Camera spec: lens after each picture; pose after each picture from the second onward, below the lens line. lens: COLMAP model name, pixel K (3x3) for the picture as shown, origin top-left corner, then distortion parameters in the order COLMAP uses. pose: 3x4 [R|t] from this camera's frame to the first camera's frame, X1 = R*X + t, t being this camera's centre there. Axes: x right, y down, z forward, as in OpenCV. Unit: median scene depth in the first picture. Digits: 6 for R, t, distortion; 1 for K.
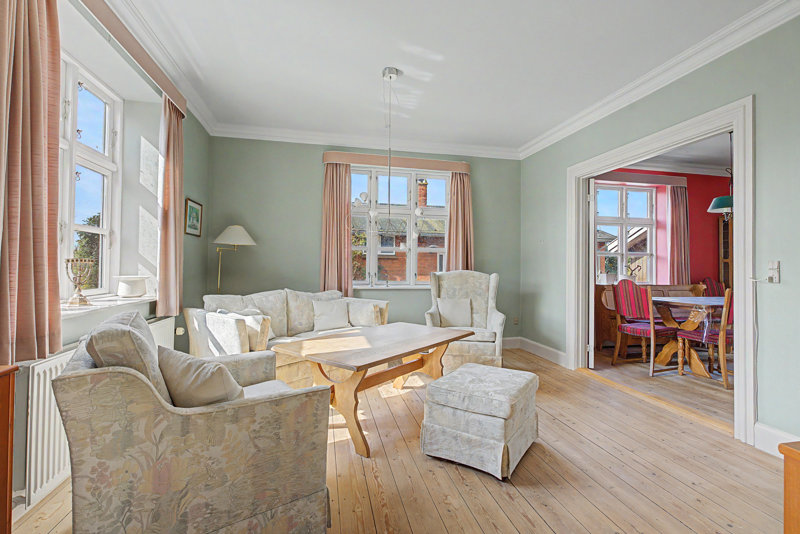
lens RADIAL K [[366.9, 0, 402.3], [0, 366.9, 262.4], [0, 0, 1]] dist [0.000424, 0.000050]
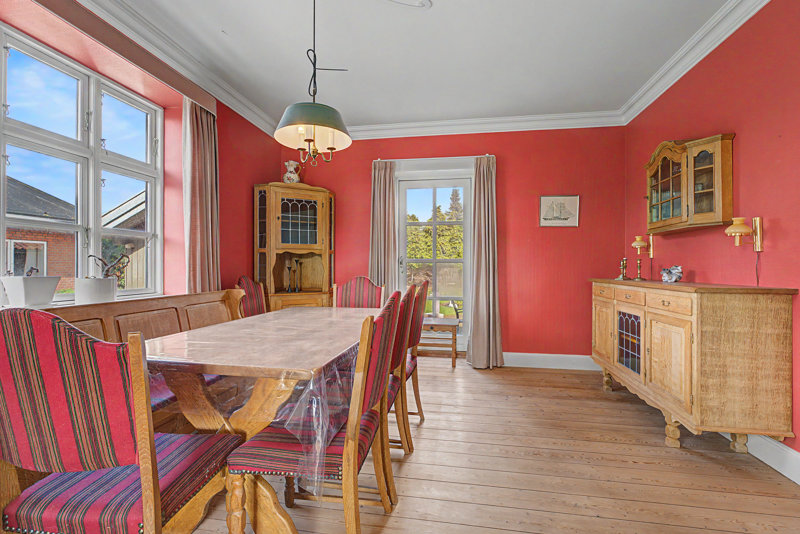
lens RADIAL K [[366.9, 0, 400.6], [0, 366.9, 264.3], [0, 0, 1]] dist [0.000424, 0.000050]
pose [[0.376445, -0.008108, 0.926403, 0.339369], [-0.013931, 0.999799, 0.014411, 0.007428], [-0.926334, -0.018331, 0.376257, 0.495594]]
